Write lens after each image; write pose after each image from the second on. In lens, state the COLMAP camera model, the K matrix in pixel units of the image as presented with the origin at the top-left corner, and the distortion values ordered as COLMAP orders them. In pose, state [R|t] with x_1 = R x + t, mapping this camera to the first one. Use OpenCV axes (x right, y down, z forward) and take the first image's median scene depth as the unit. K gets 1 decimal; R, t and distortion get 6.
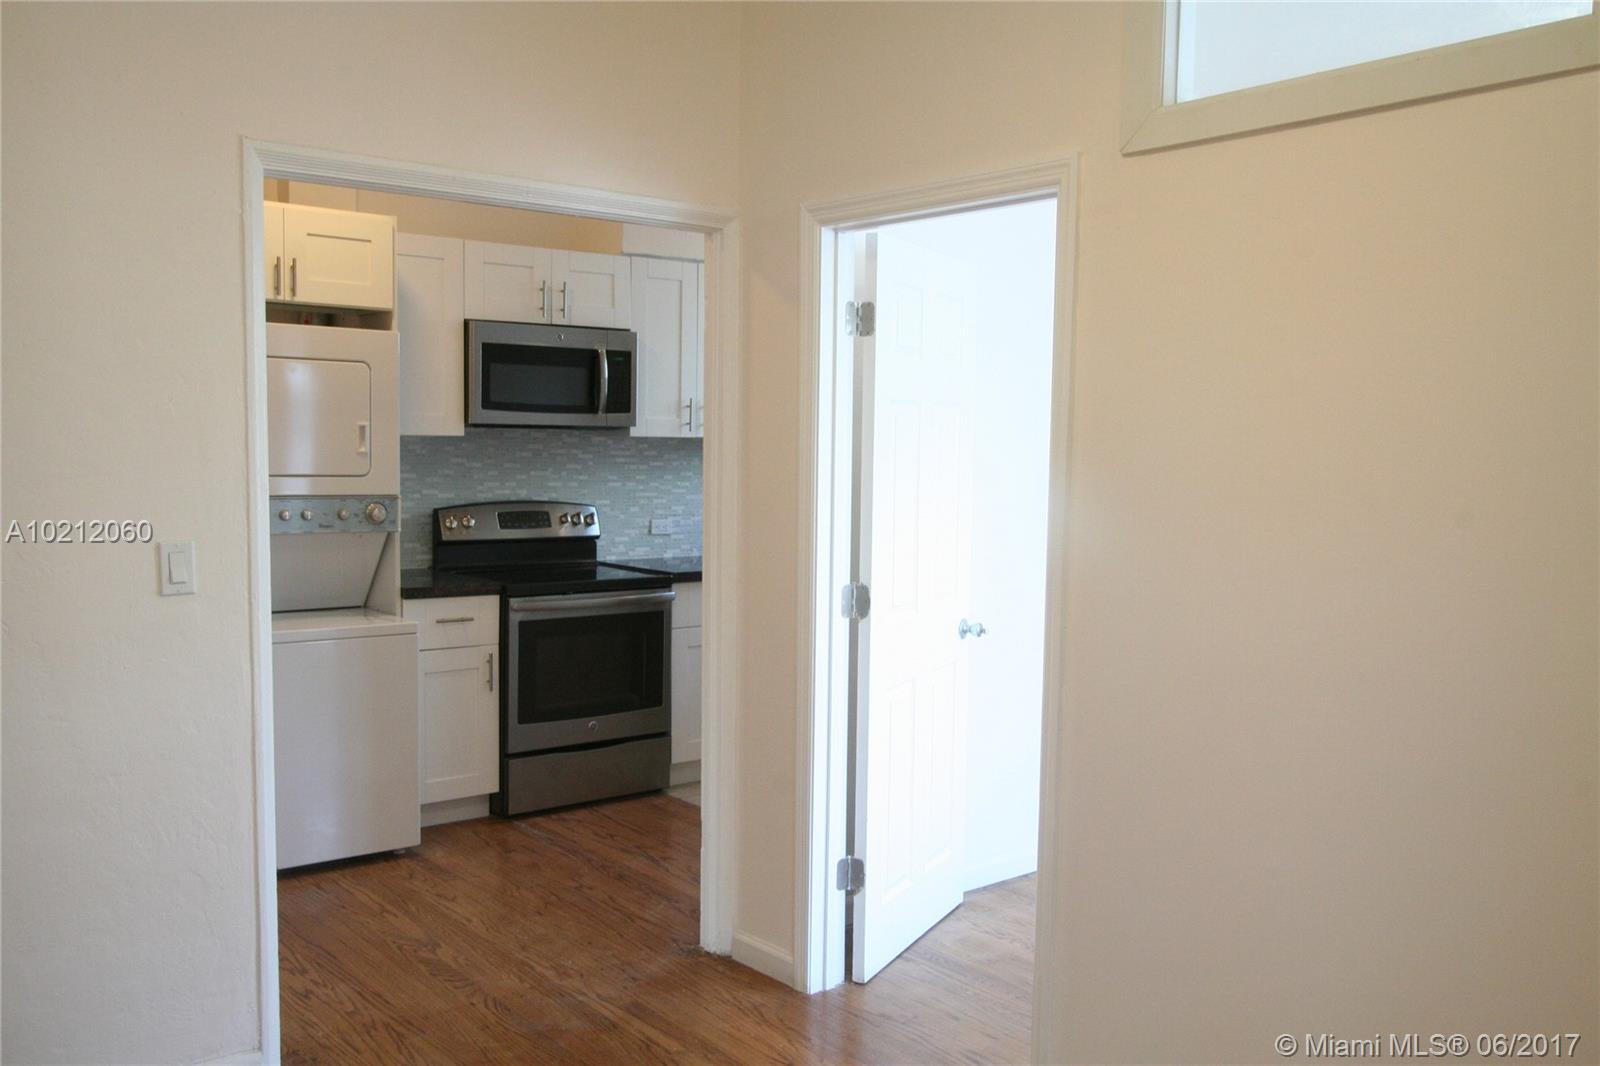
lens RADIAL K [[1369.0, 0, 792.5], [0, 1369.0, 546.4], [0, 0, 1]] dist [-0.014765, 0.045900]
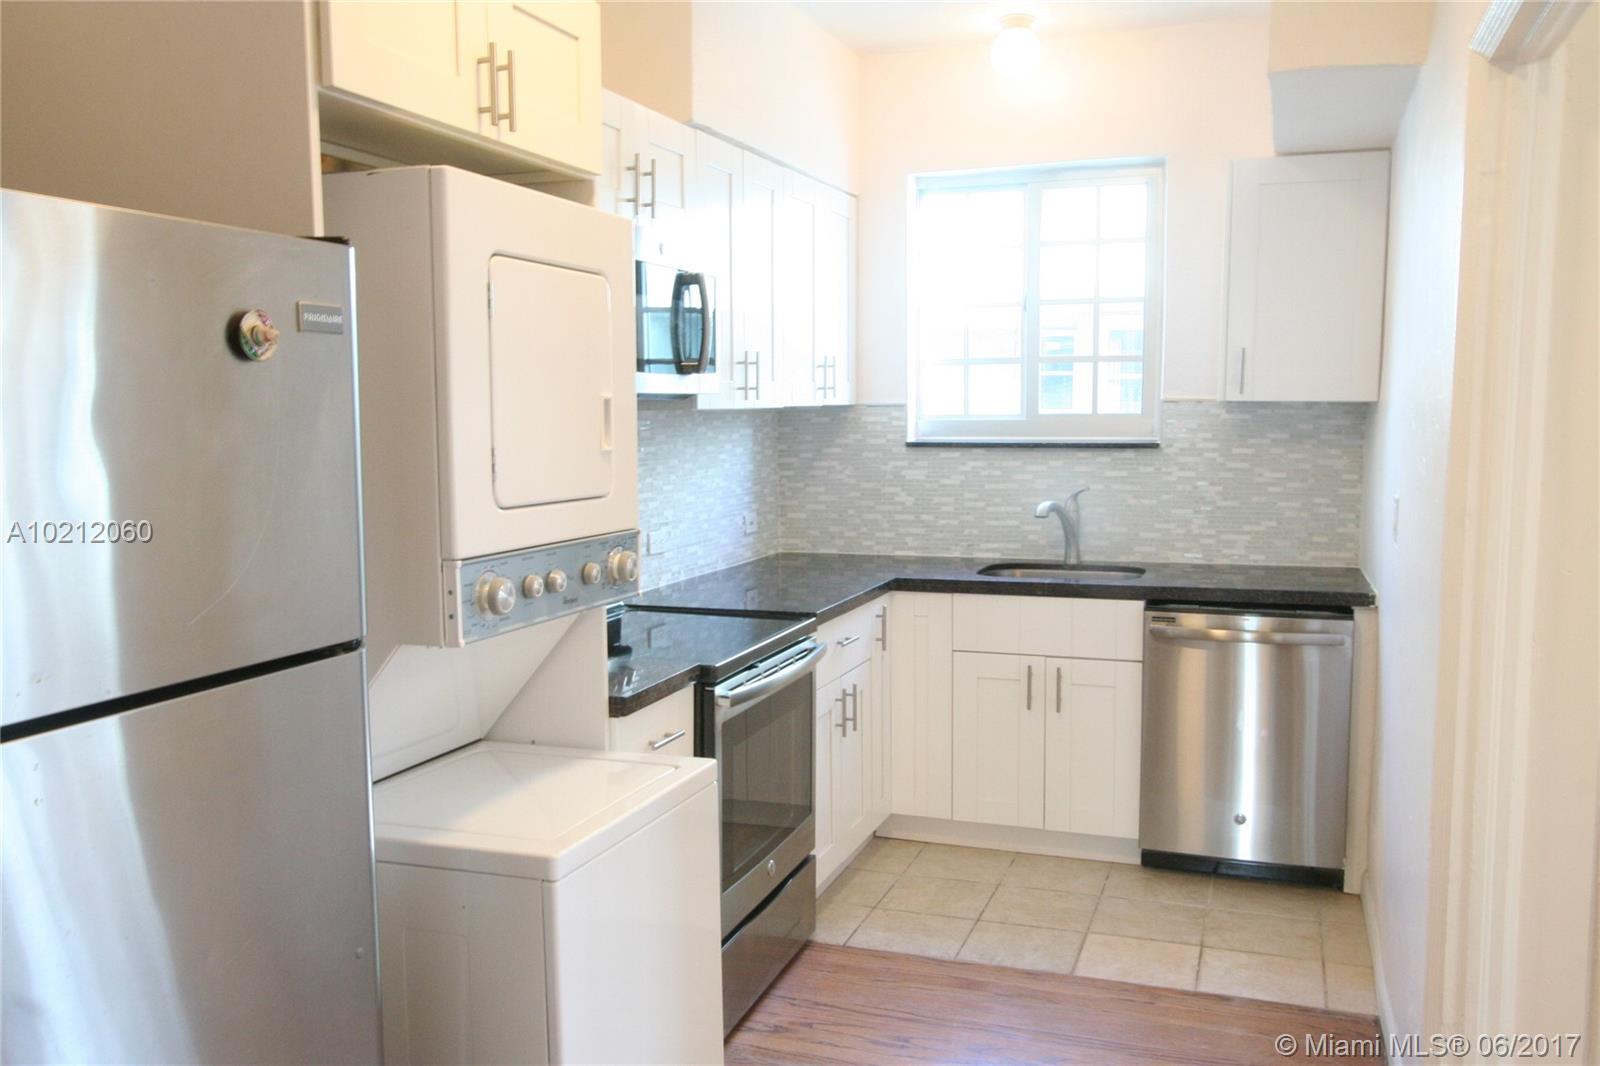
lens RADIAL K [[1369.0, 0, 790.5], [0, 1369.0, 545.4], [0, 0, 1]] dist [-0.014765, 0.045900]
pose [[0.852432, -0.073424, 0.517657, -0.436402], [0.059688, 0.997283, 0.043166, -0.042626], [-0.519420, -0.005898, 0.854499, 0.434619]]
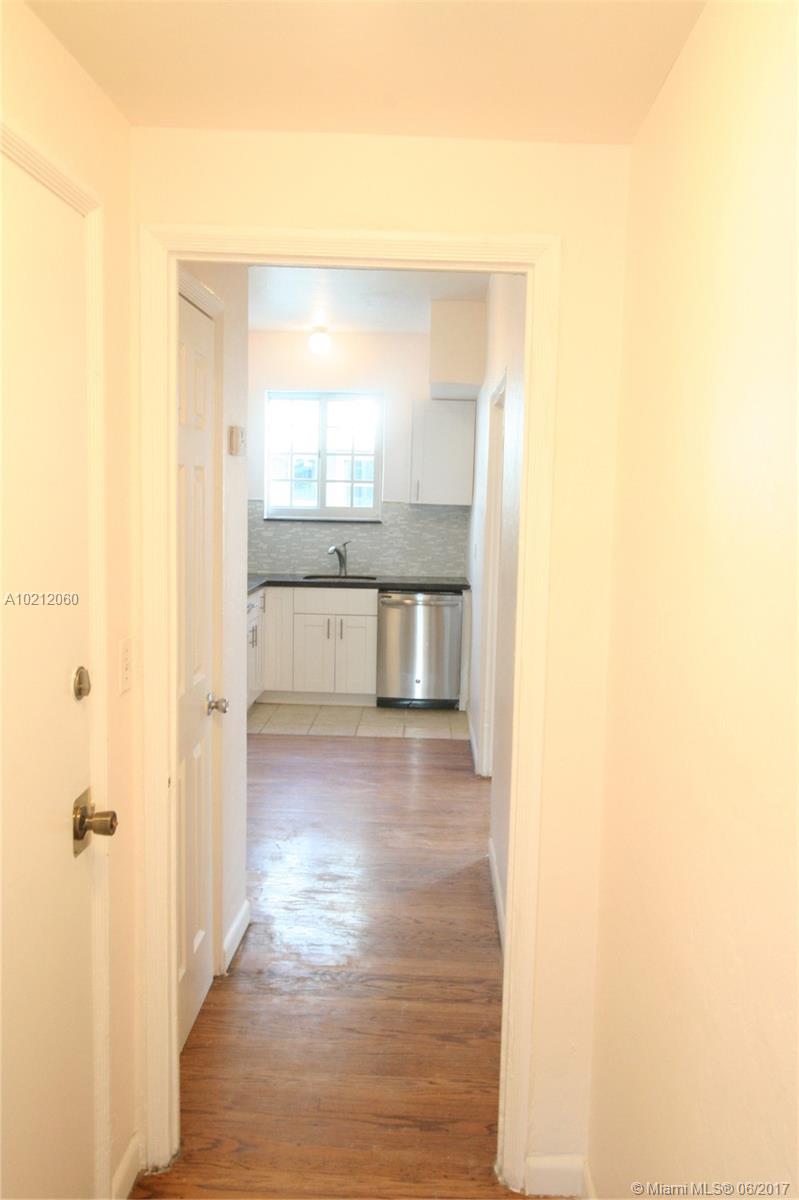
lens RADIAL K [[1026.8, 0, 401.9], [0, 1026.8, 597.4], [0, 0, 1]] dist [-0.014765, 0.045900]
pose [[0.646587, -0.075191, 0.759126, -0.853166], [0.046800, 0.997166, 0.058906, -0.033088], [-0.761404, -0.002561, 0.648273, 0.109005]]
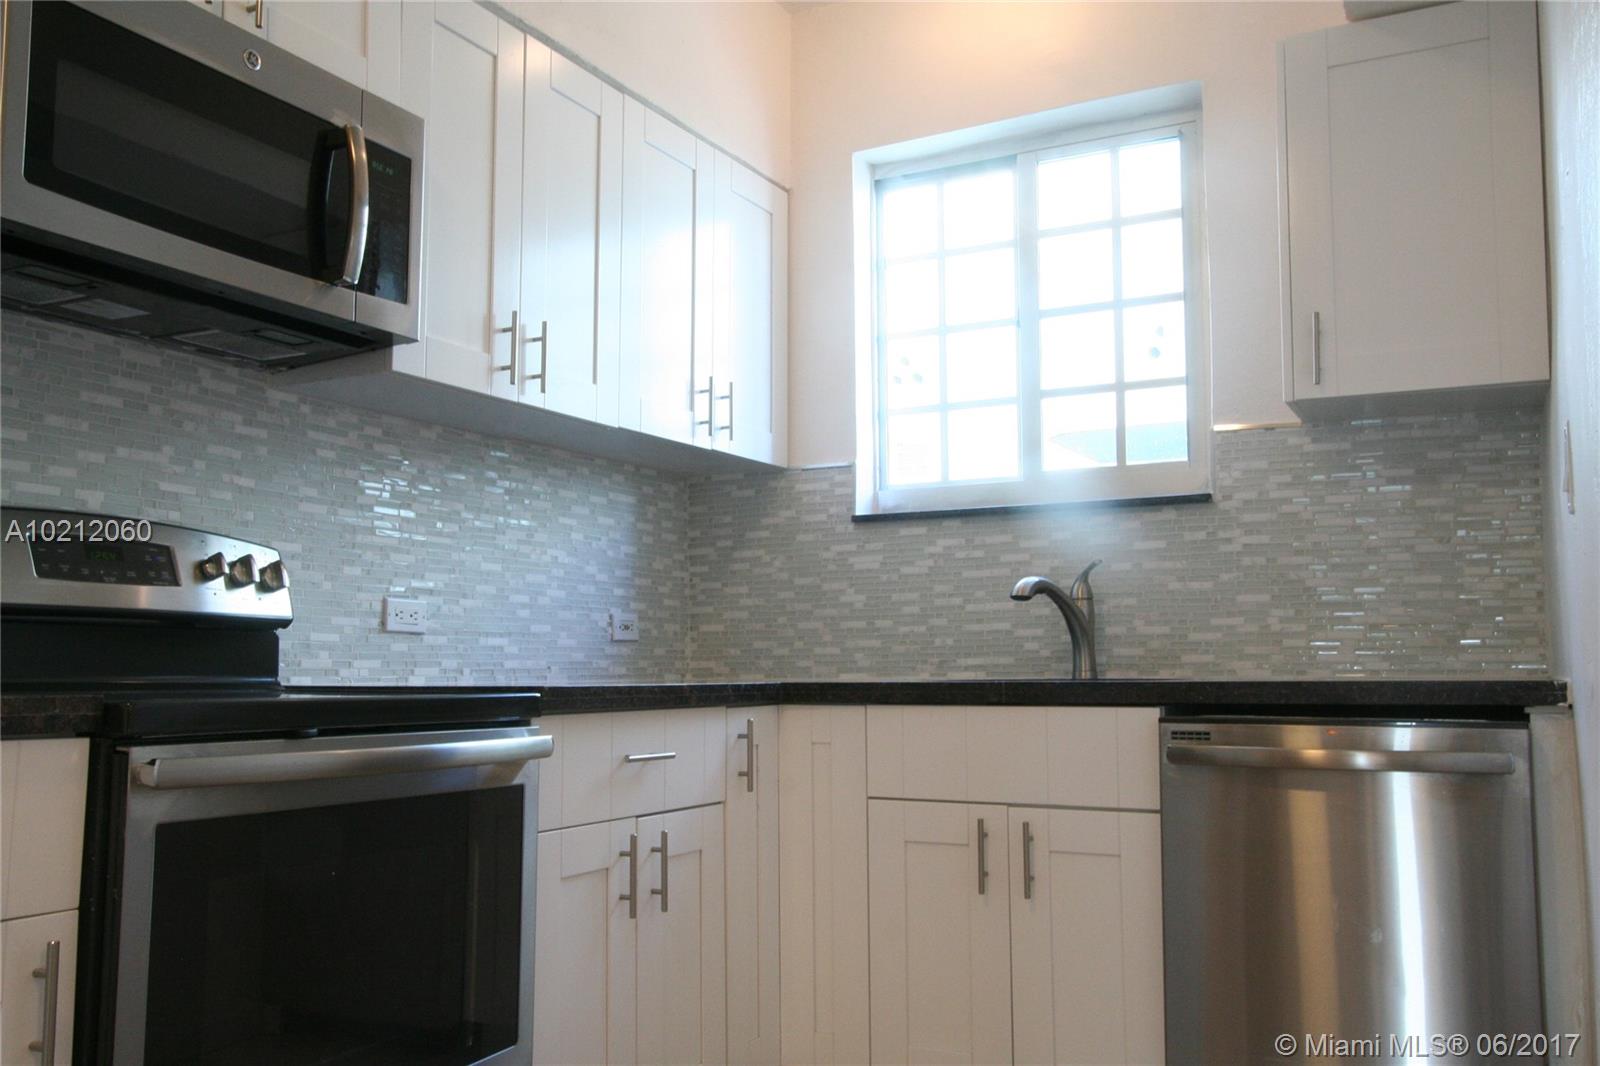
lens RADIAL K [[1369.0, 0, 791.9], [0, 1369.0, 546.4], [0, 0, 1]] dist [-0.014765, 0.045900]
pose [[0.919564, 0.018445, 0.392507, -0.174430], [0.046418, 0.986804, -0.155120, 0.043409], [-0.390189, 0.160862, 0.906574, 0.605142]]
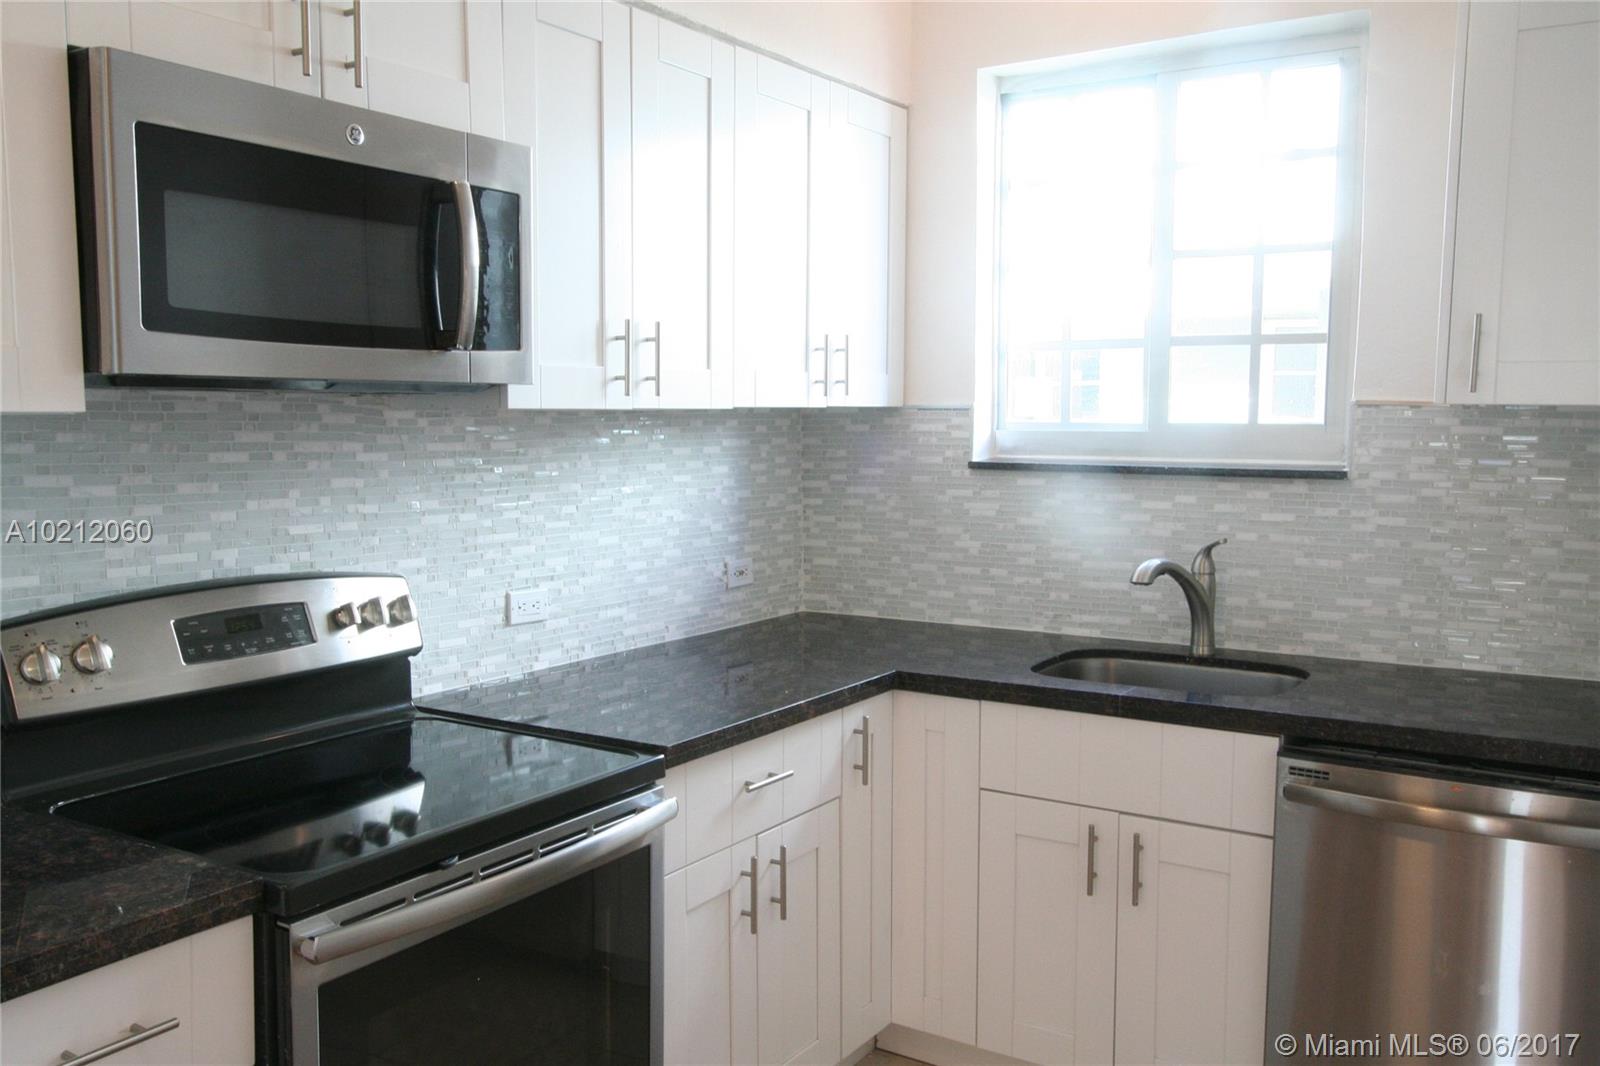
lens RADIAL K [[1369.0, 0, 794.3], [0, 1369.0, 546.7], [0, 0, 1]] dist [-0.014765, 0.045900]
pose [[0.946276, -0.043551, 0.320414, -0.176196], [0.036131, 0.998924, 0.029071, -0.049470], [-0.321336, -0.015932, 0.946831, 0.602788]]
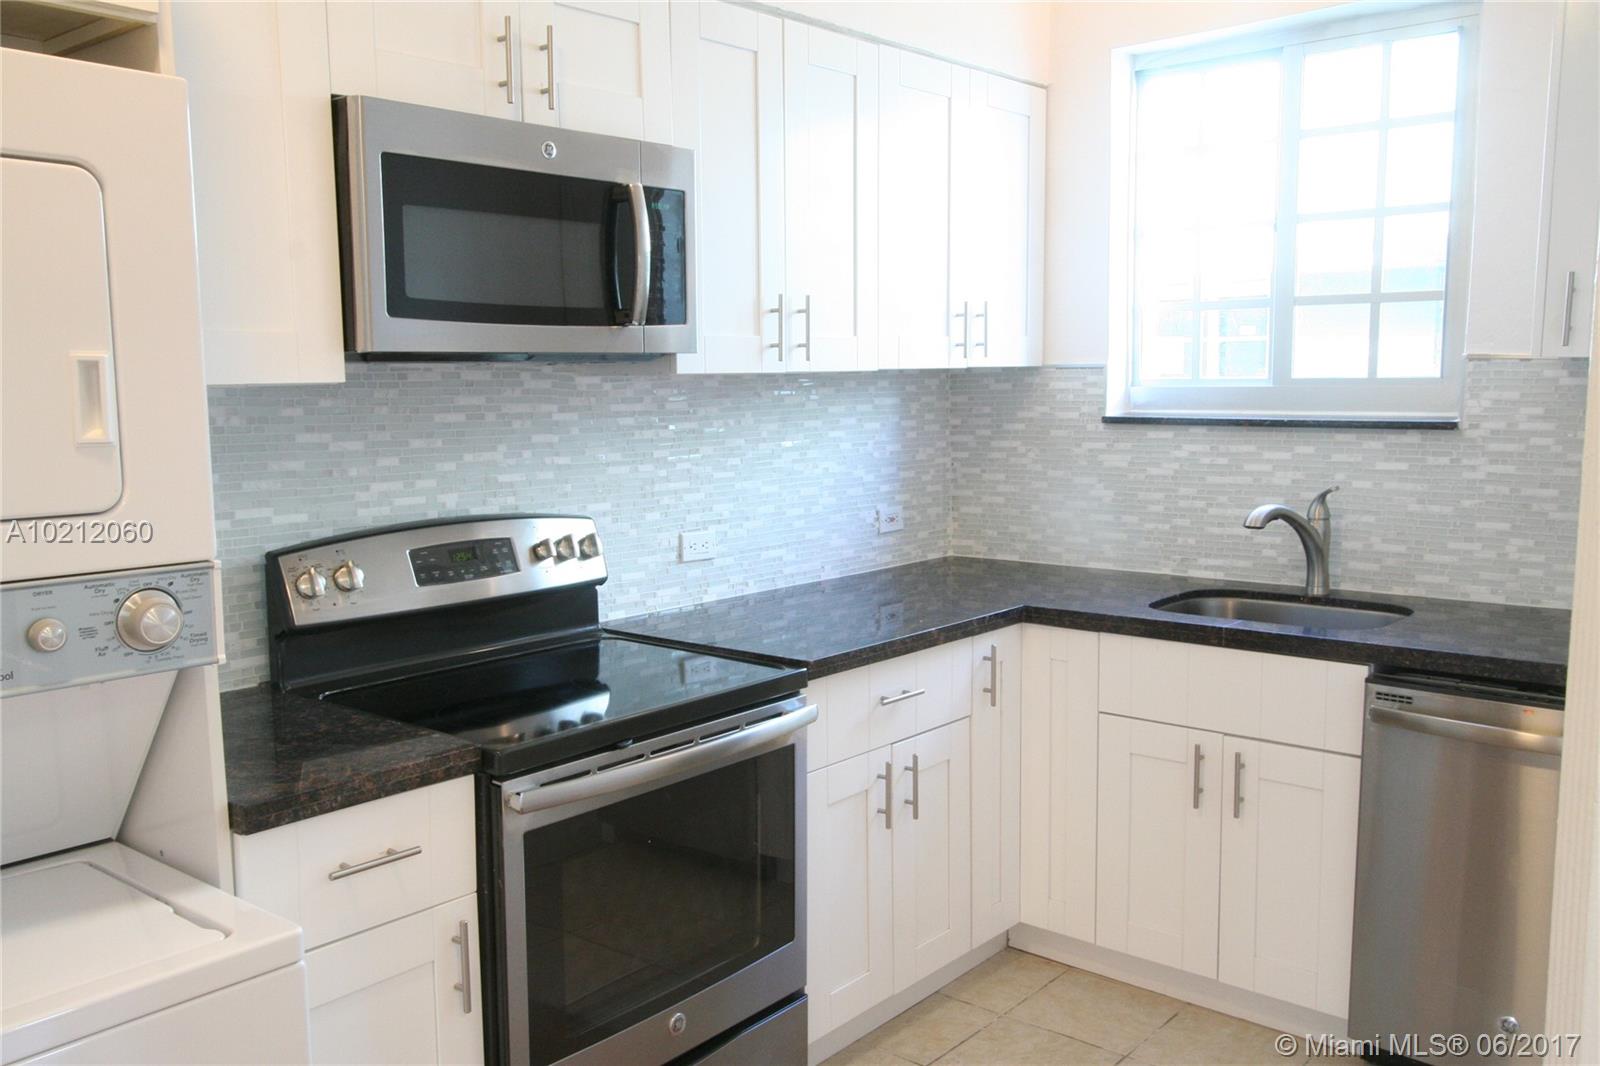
lens RADIAL K [[1369.0, 0, 796.3], [0, 1369.0, 545.4], [0, 0, 1]] dist [-0.014765, 0.045900]
pose [[0.981232, -0.049120, 0.186472, -0.175644], [0.039986, 0.997824, 0.052431, -0.045304], [-0.188641, -0.043991, 0.981060, 0.534758]]
